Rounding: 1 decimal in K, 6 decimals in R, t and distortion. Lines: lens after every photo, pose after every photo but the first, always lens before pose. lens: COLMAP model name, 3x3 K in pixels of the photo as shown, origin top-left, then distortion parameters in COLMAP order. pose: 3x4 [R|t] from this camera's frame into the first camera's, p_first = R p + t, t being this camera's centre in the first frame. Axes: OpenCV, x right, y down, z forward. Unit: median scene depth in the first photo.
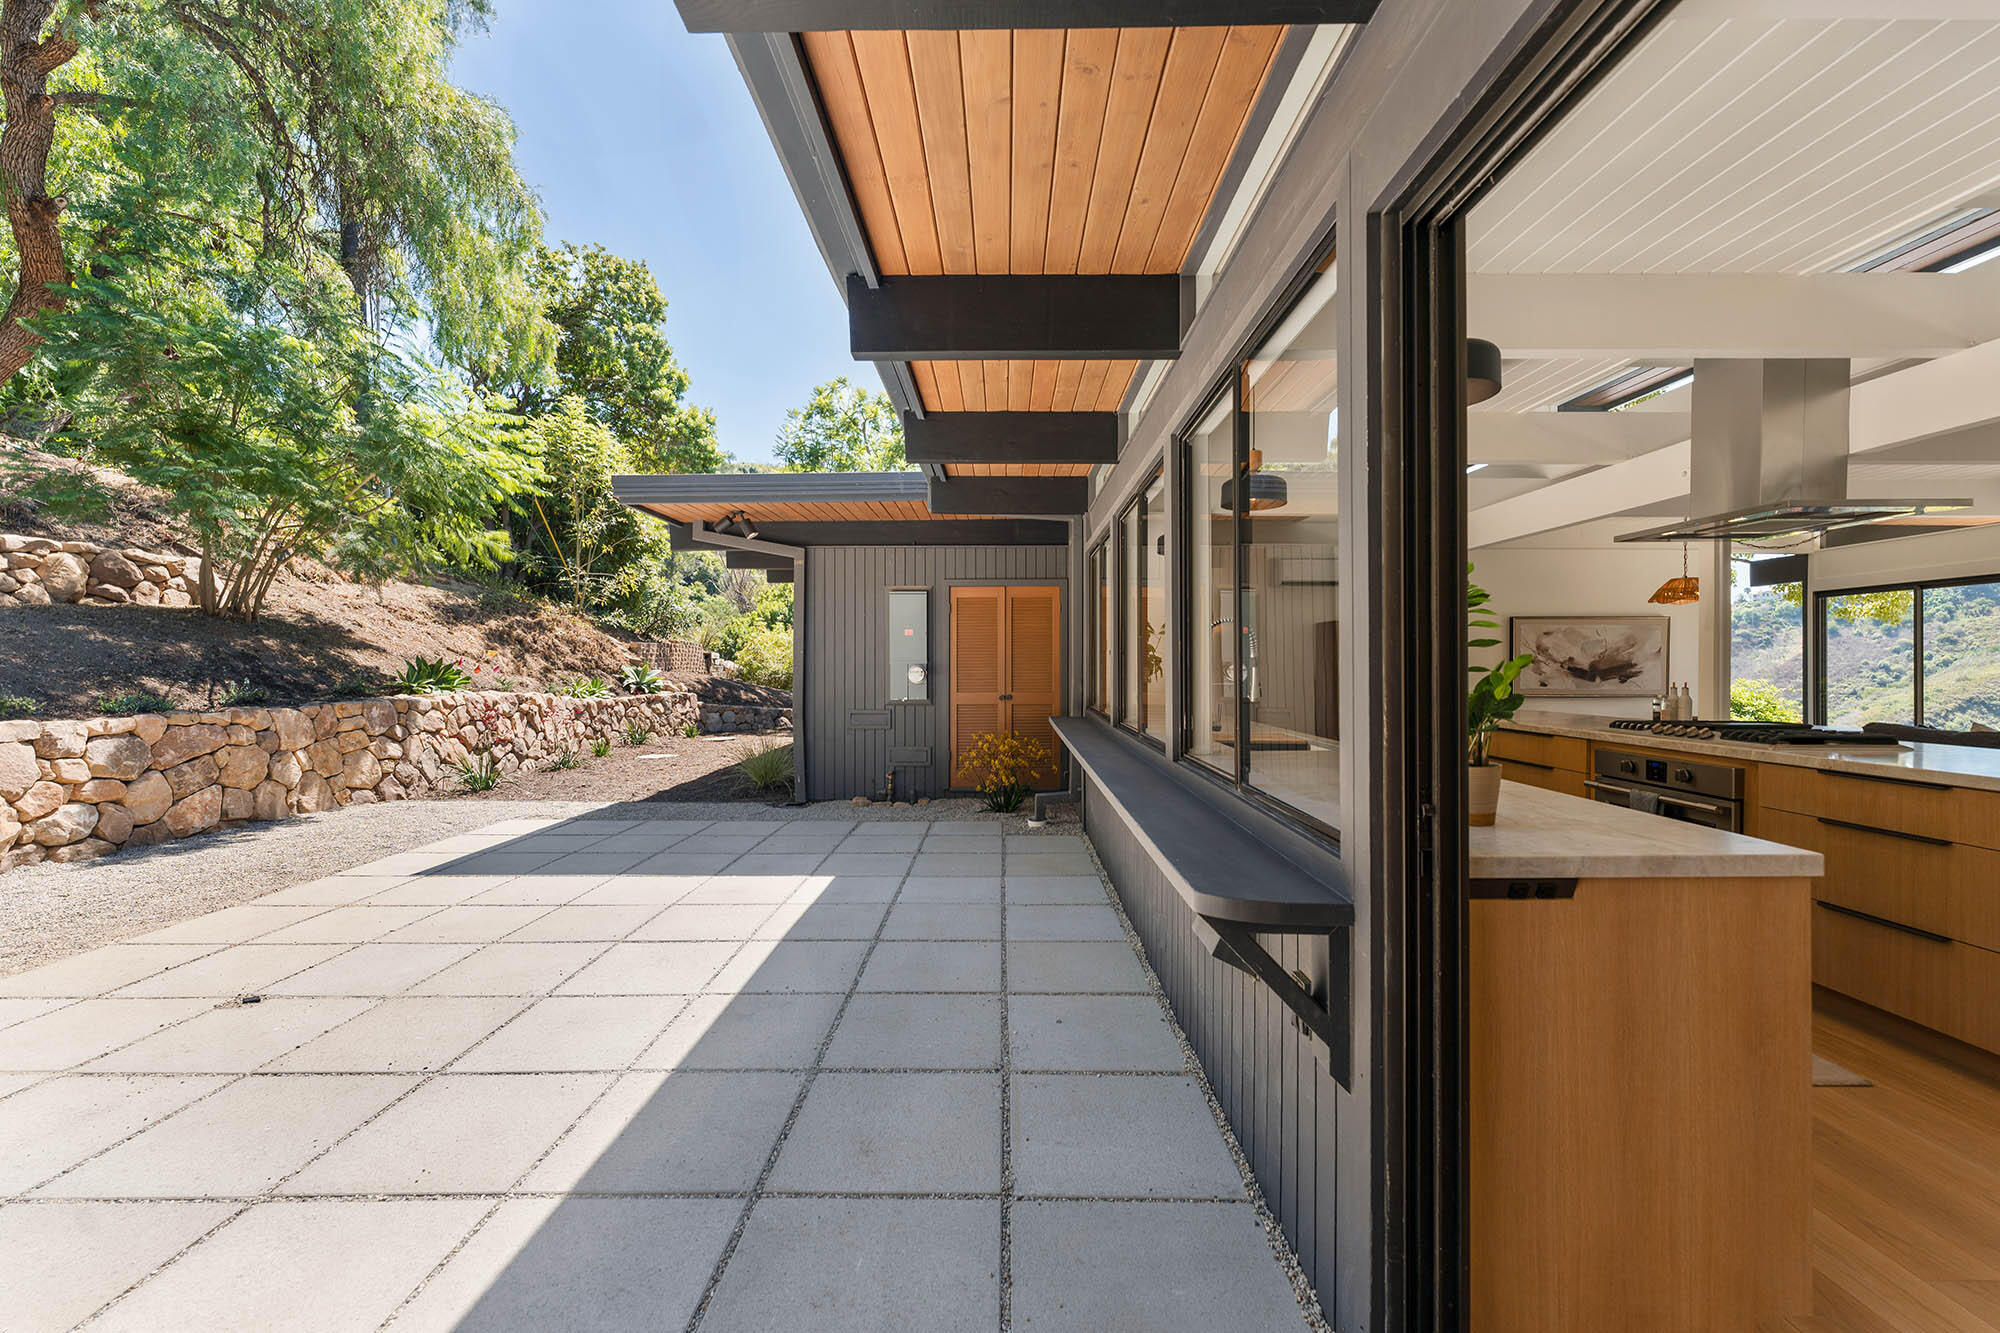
lens RADIAL K [[803.0, 0, 994.0], [0, 803.0, 665.5], [0, 0, 1]] dist [0.001954, 0.000525]
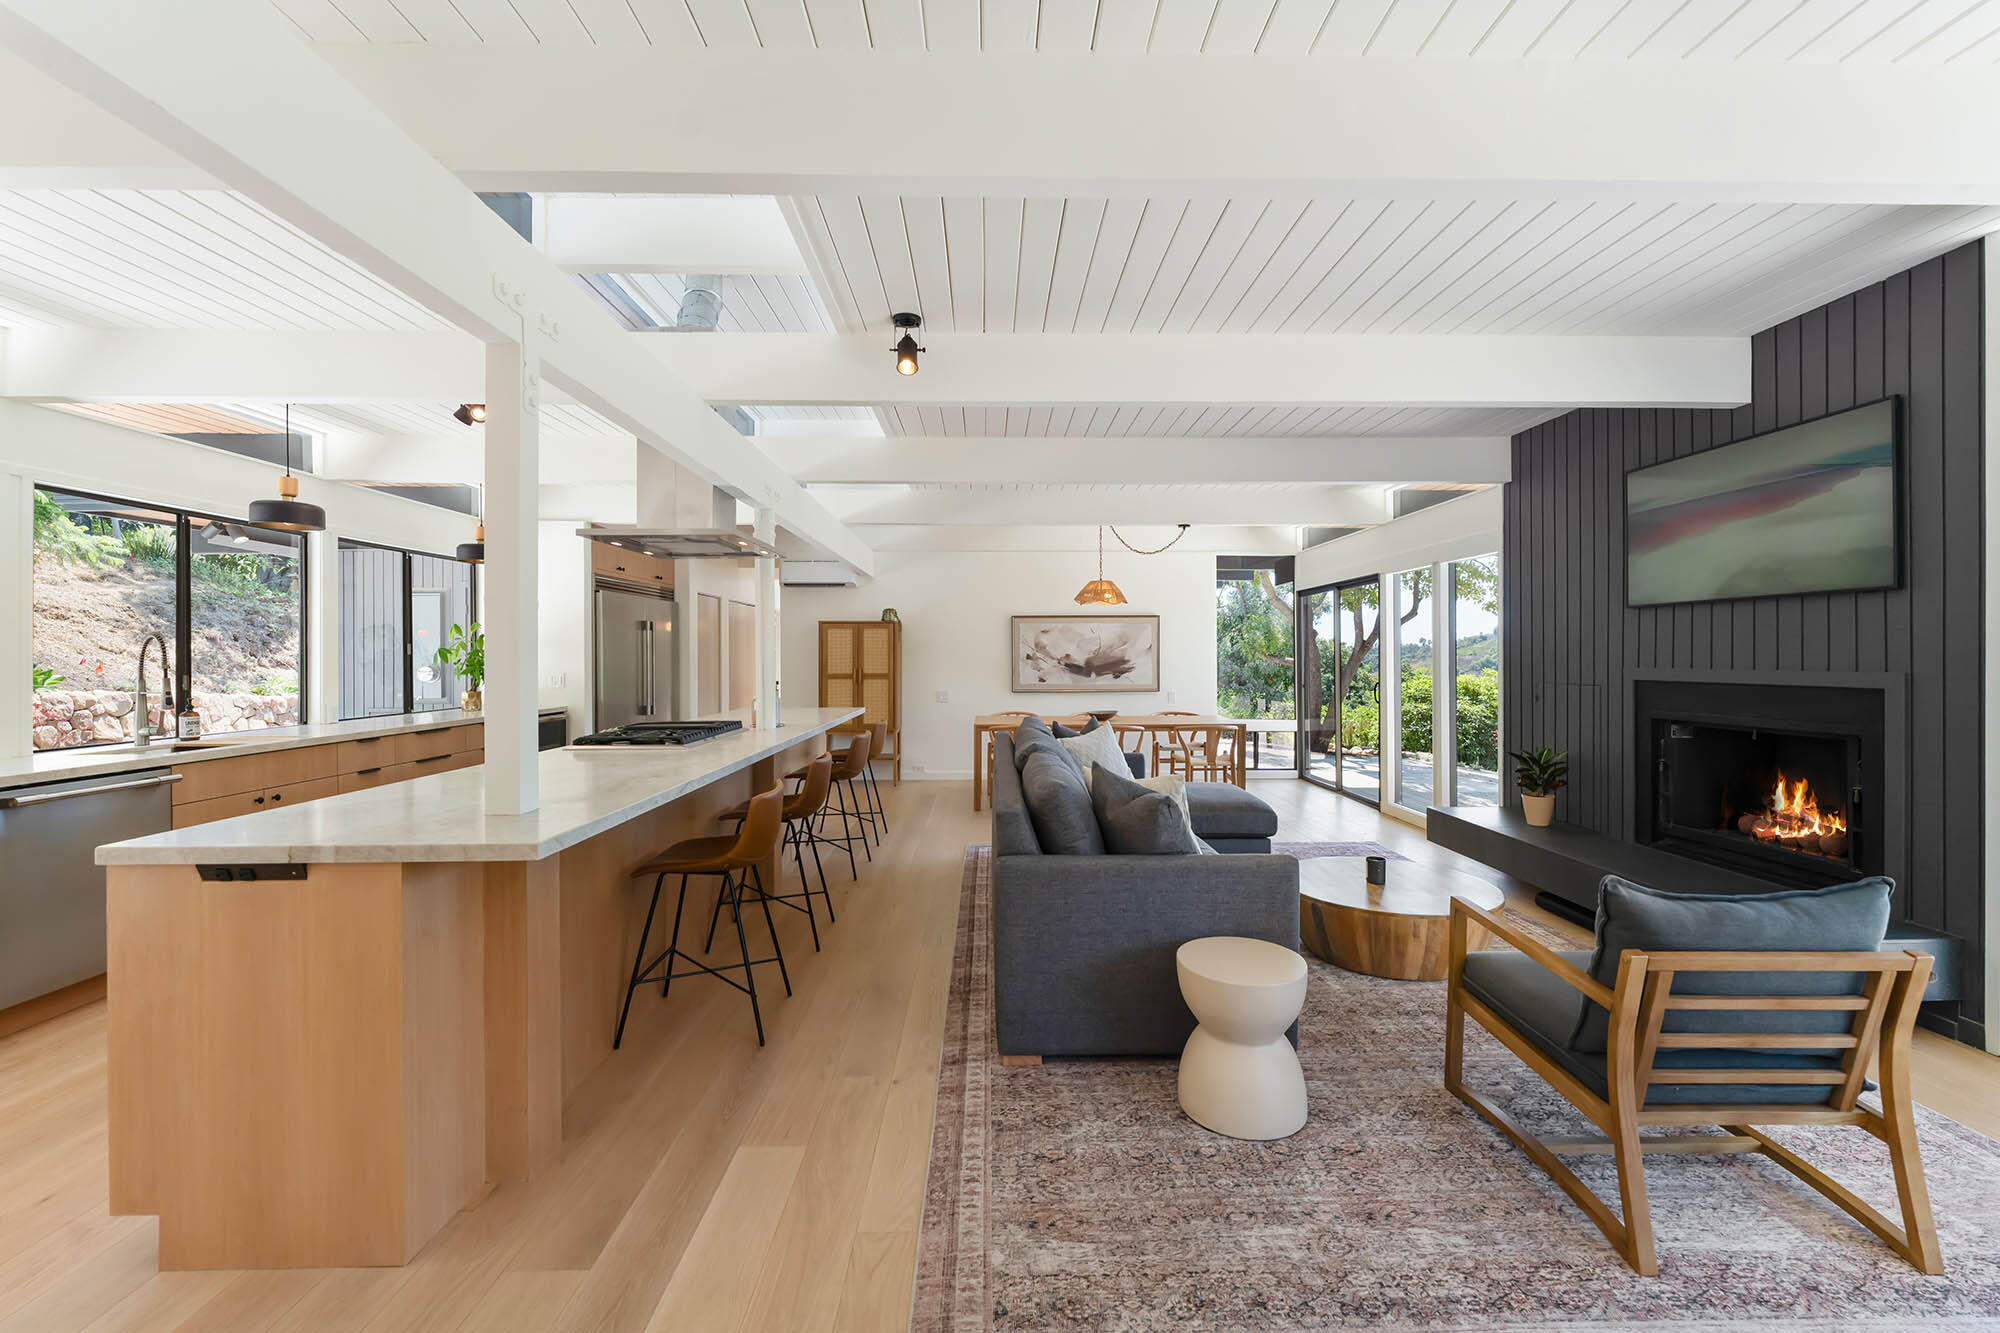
lens RADIAL K [[803.0, 0, 1005.6], [0, 803.0, 659.2], [0, 0, 1]] dist [0.001954, 0.000525]
pose [[0.999626, -0.005117, 0.026866, 0.607188], [0.004982, 0.999975, 0.005112, -0.009516], [-0.026892, -0.004976, 0.999626, -0.056045]]
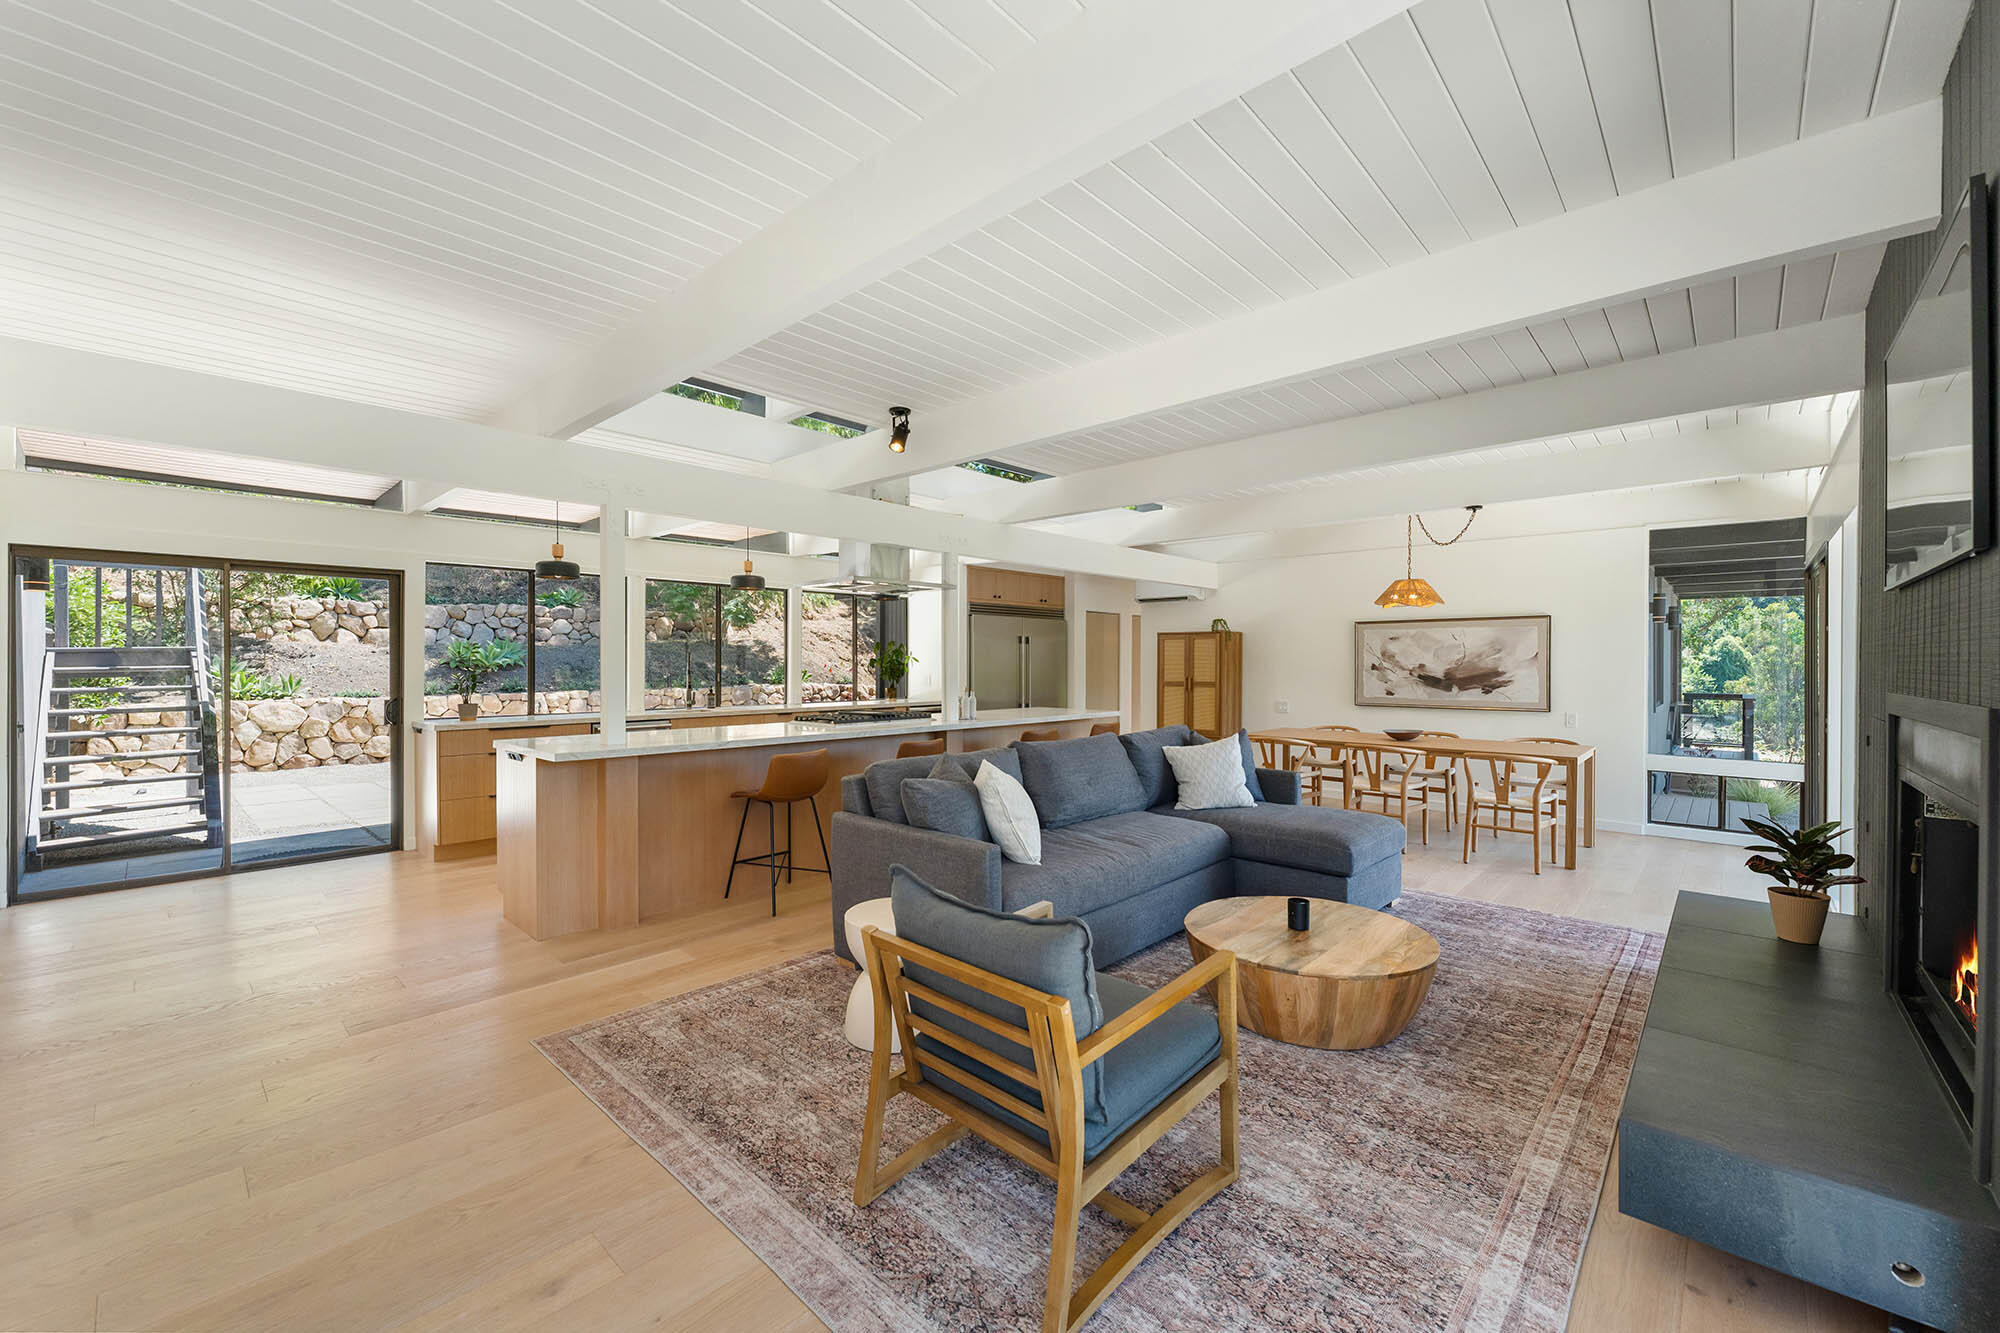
lens RADIAL K [[803.0, 0, 998.5], [0, 803.0, 662.7], [0, 0, 1]] dist [0.001954, 0.000525]
pose [[0.735004, -0.001279, -0.678061, 0.983457], [-0.000857, 0.999996, -0.002816, -0.008879], [0.678062, 0.002651, 0.735000, 0.000711]]
